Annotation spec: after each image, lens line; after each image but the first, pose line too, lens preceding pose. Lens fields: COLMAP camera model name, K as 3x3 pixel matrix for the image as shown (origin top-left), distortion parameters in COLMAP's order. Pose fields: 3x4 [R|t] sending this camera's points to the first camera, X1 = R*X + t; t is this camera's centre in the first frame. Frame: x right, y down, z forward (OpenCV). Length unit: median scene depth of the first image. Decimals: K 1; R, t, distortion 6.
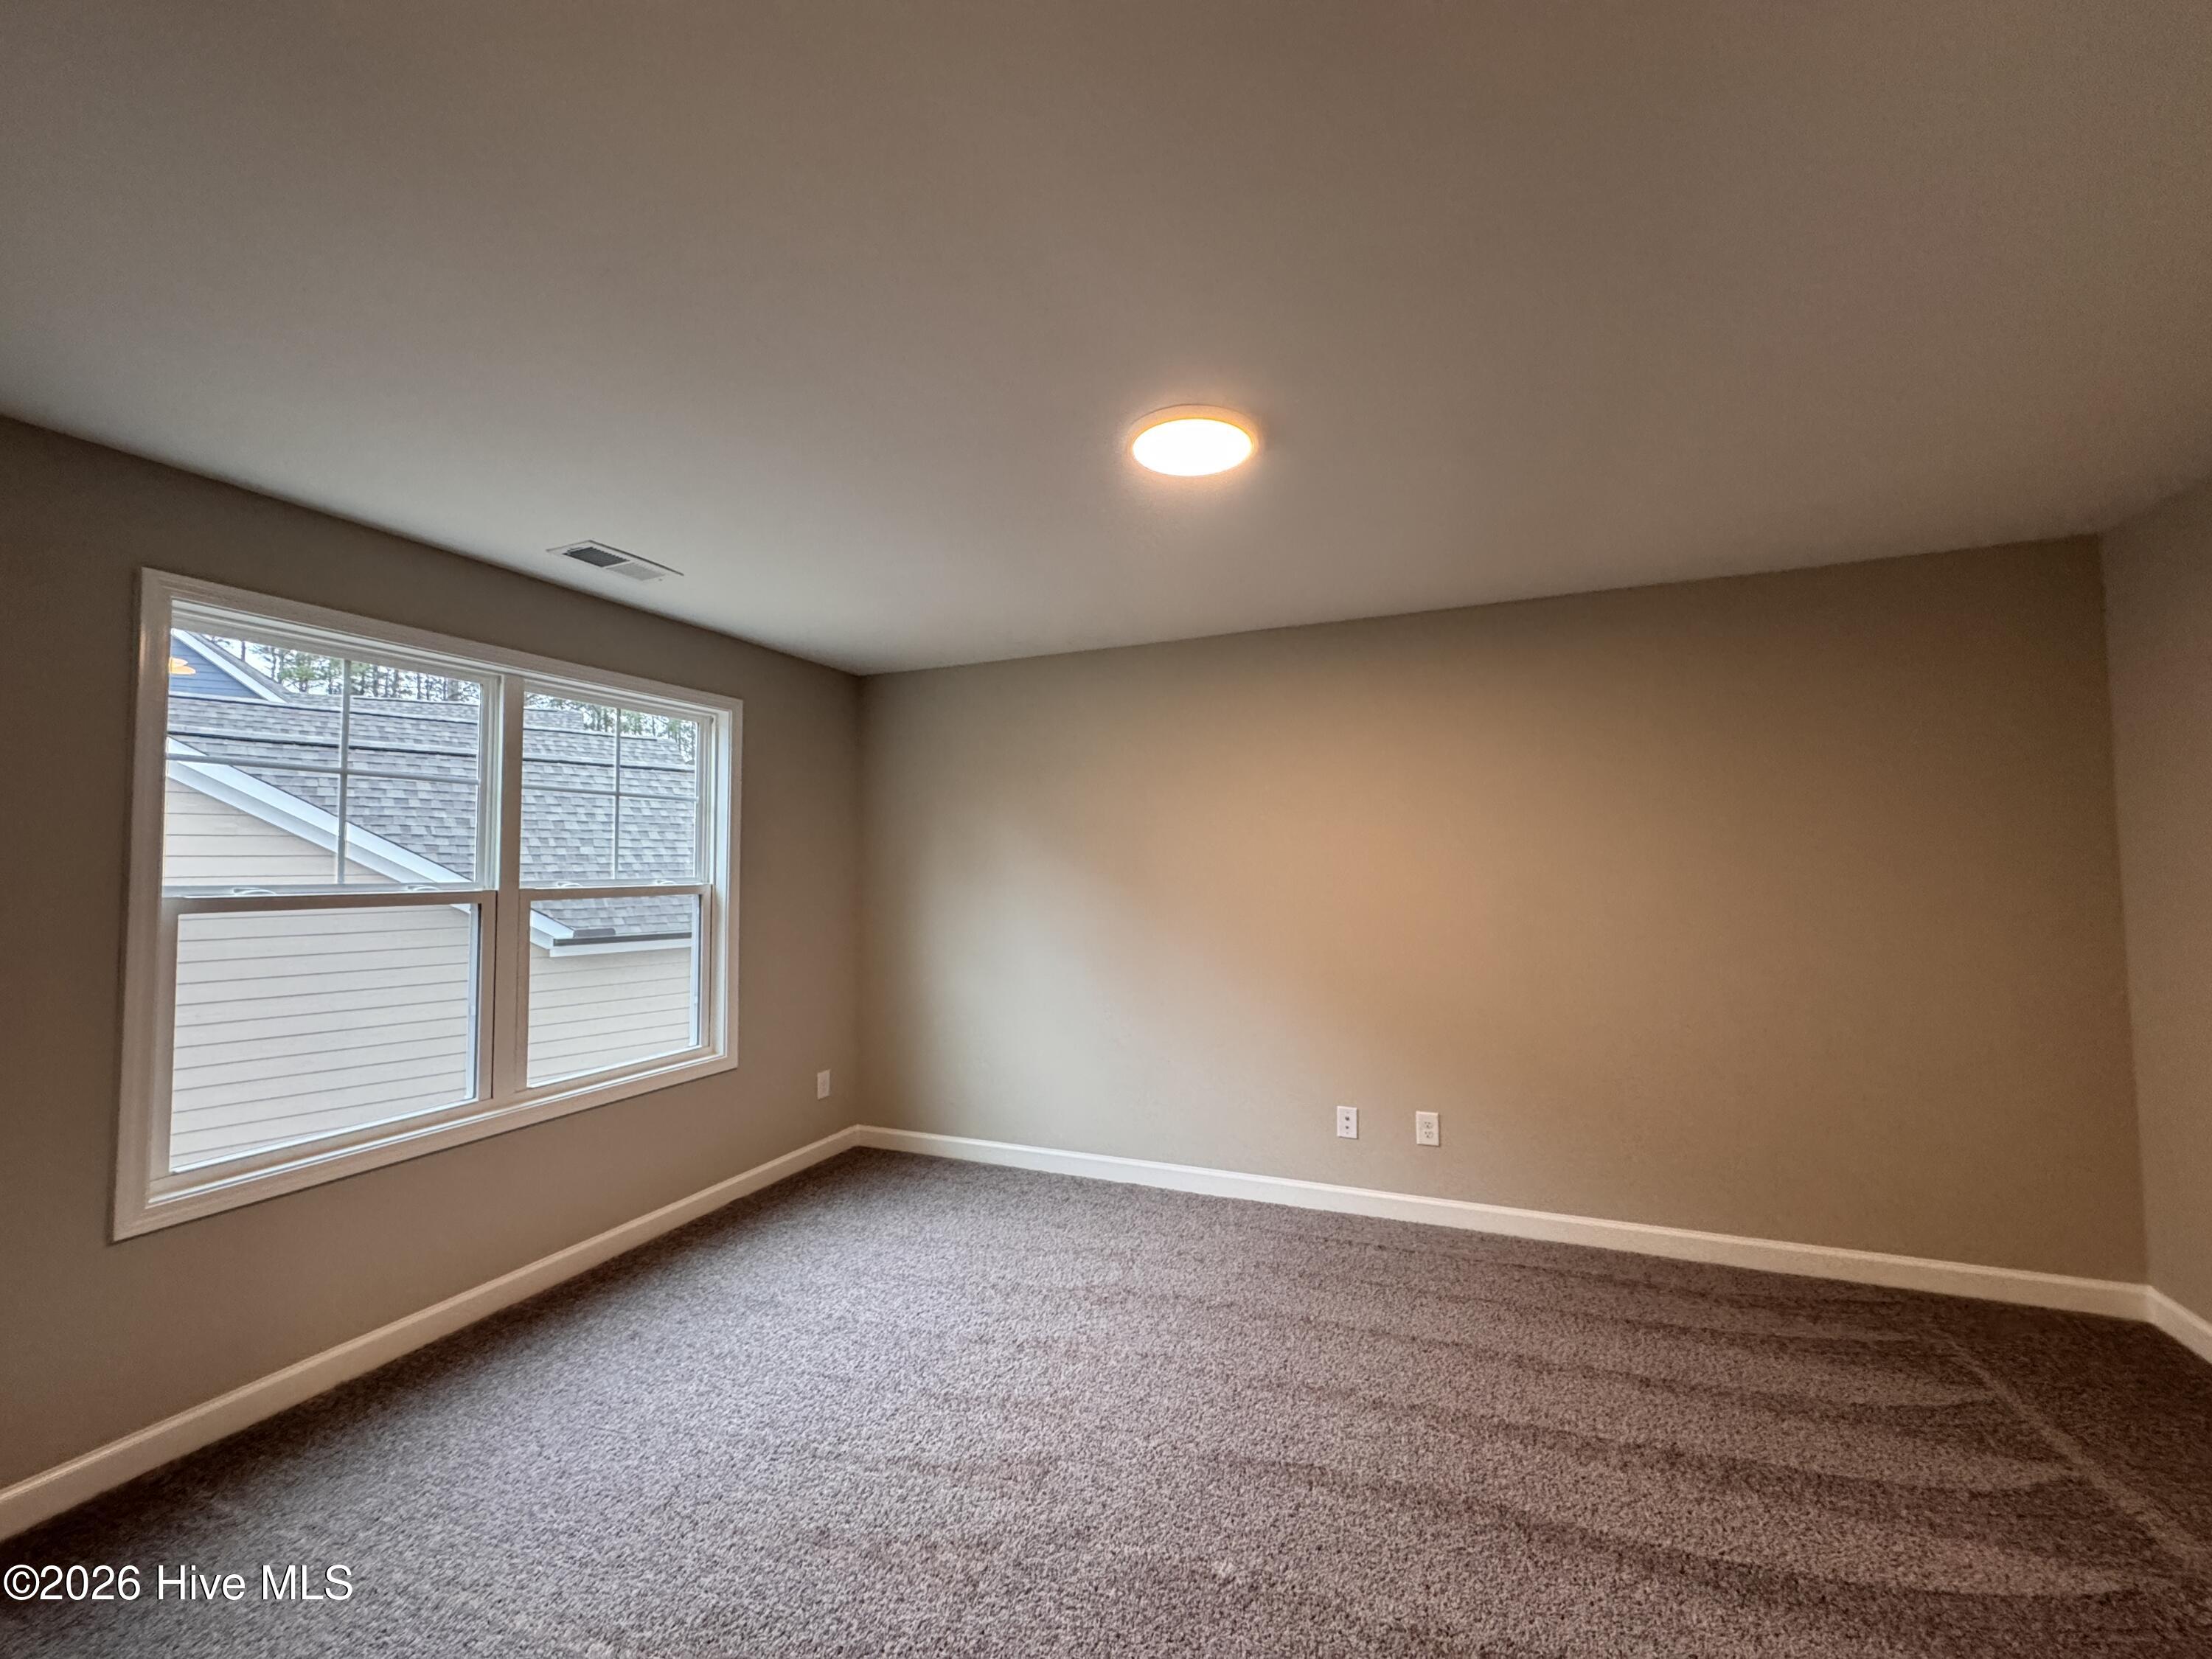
lens RADIAL K [[886.3, 0, 1106.4], [0, 886.3, 835.6], [0, 0, 1]] dist [-0.000815, -0.000084]
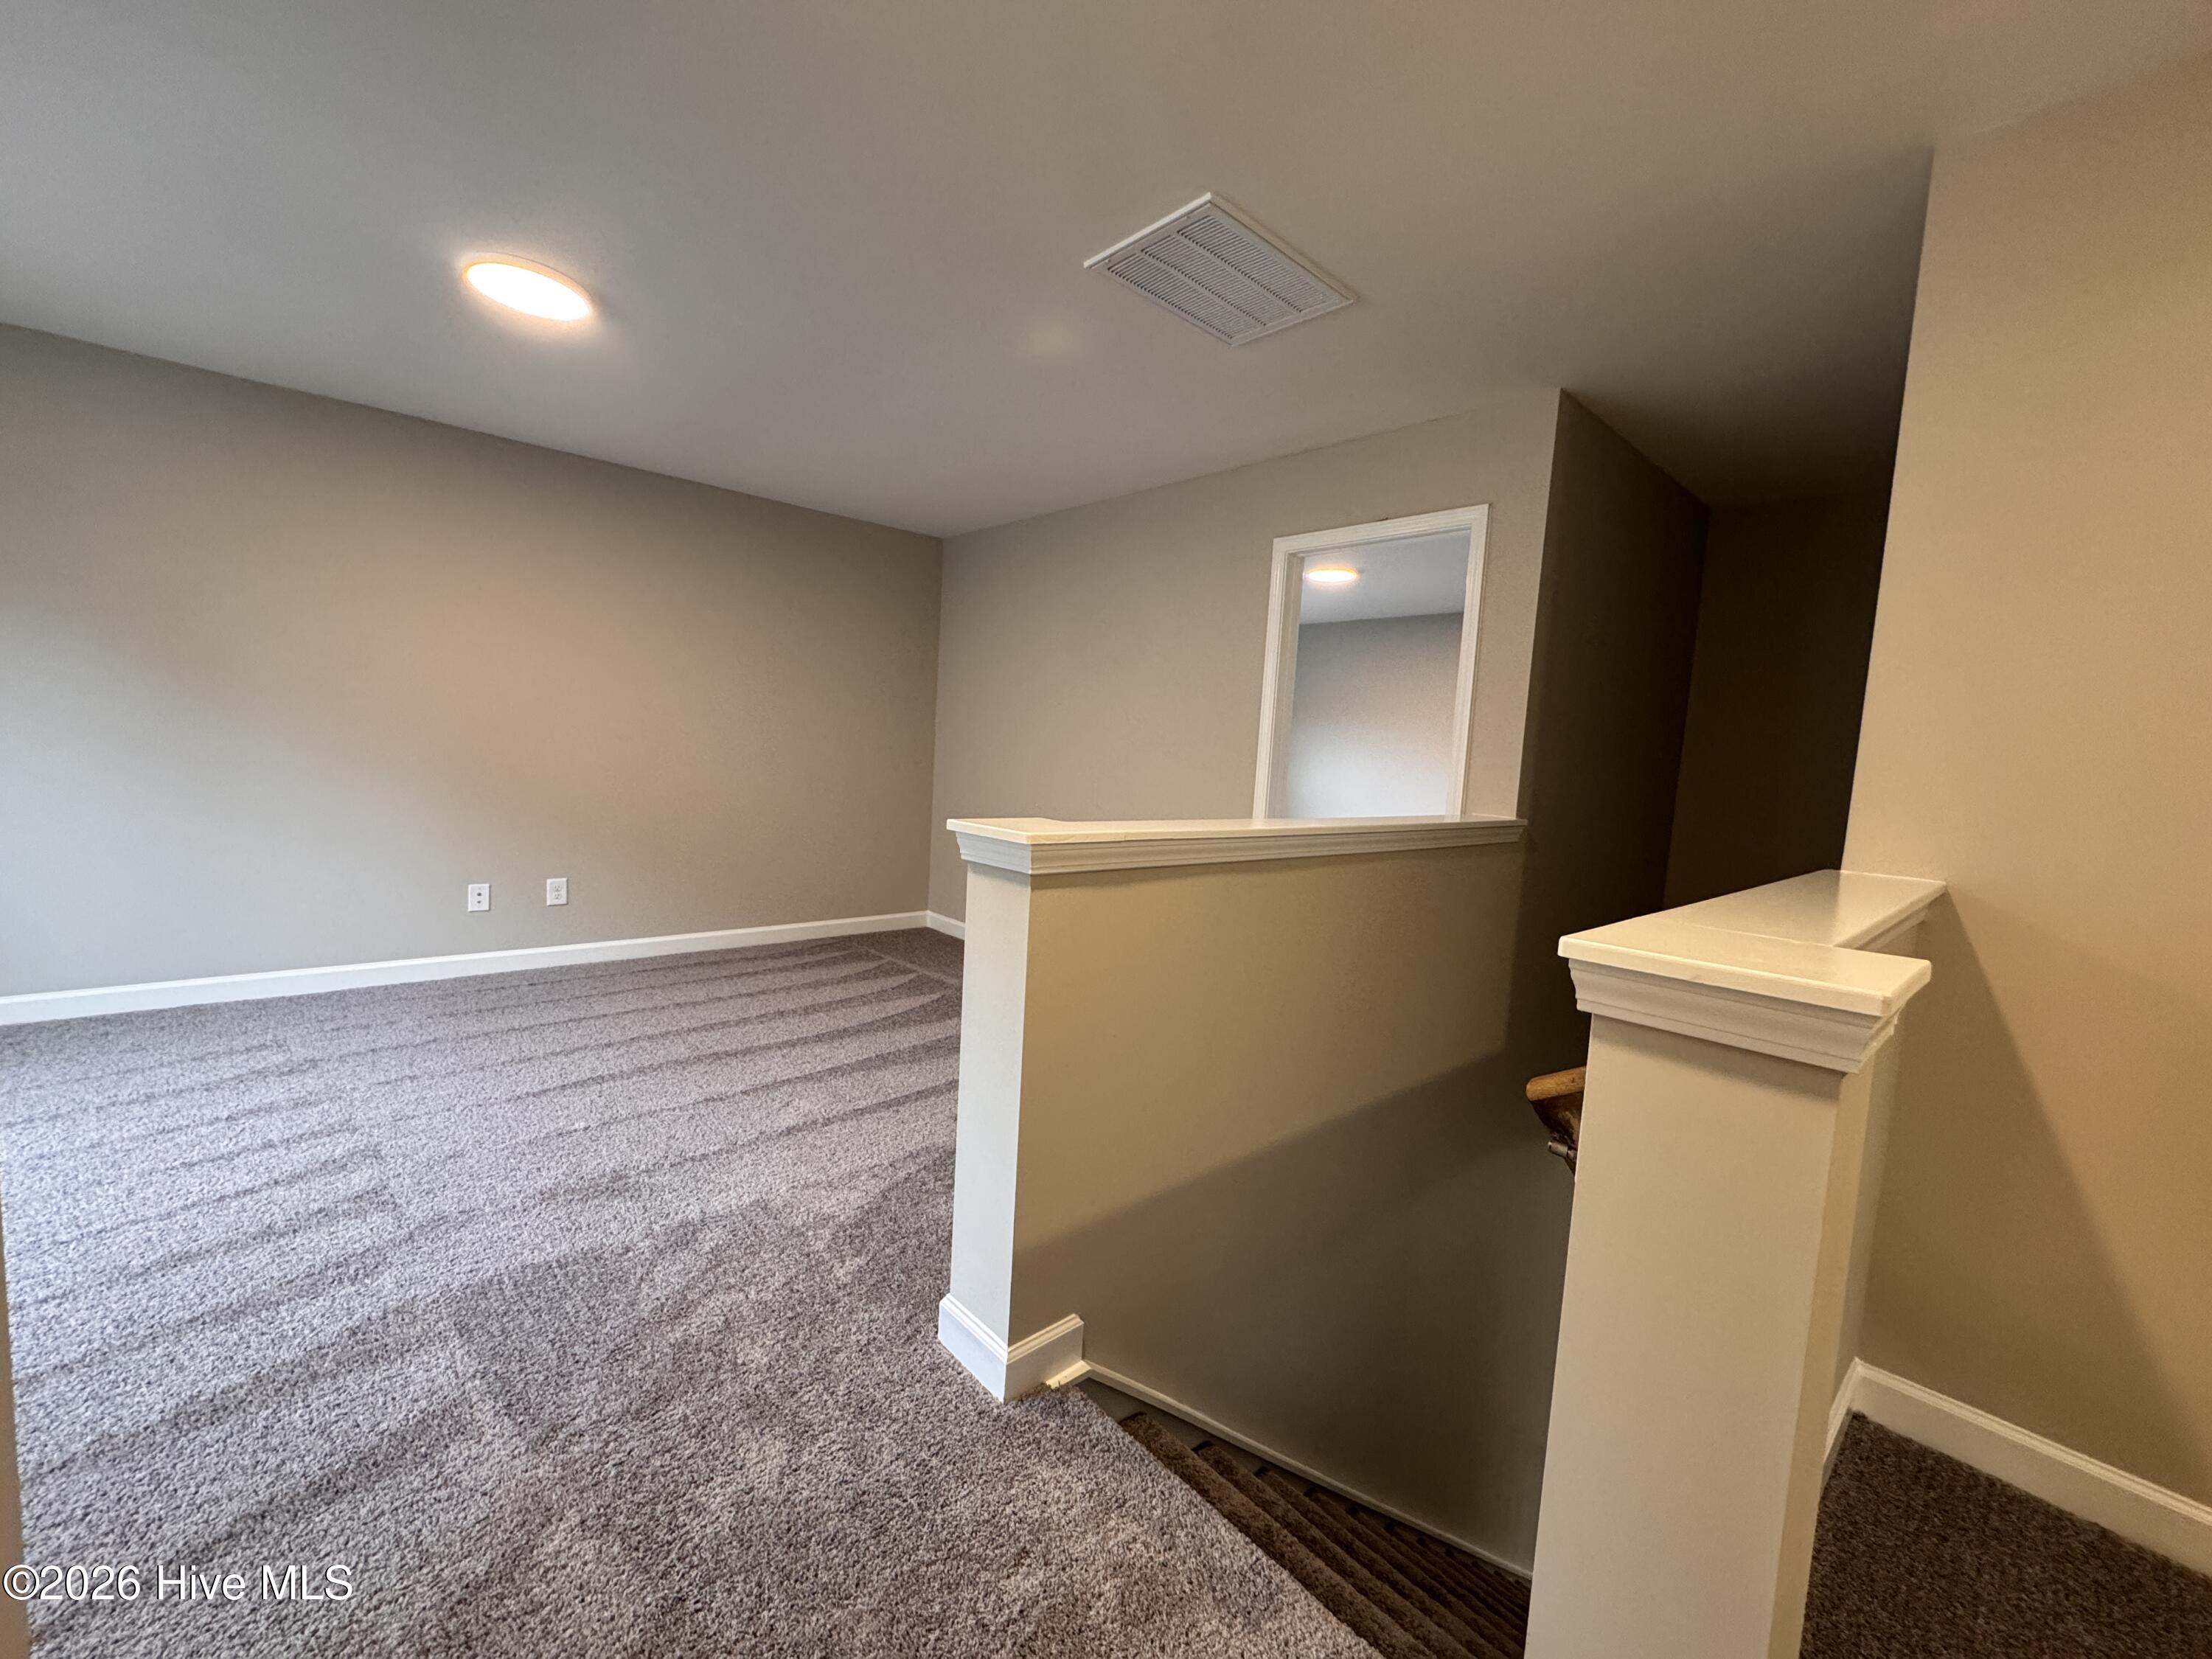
lens RADIAL K [[882.0, 0, 1105.3], [0, 882.0, 826.1], [0, 0, 1]] dist [-0.001966, -0.000085]
pose [[0.425804, -0.047089, 0.903589, -0.612965], [-0.094899, 0.990813, 0.096354, 0.075522], [-0.899825, -0.126777, 0.417423, -0.269588]]
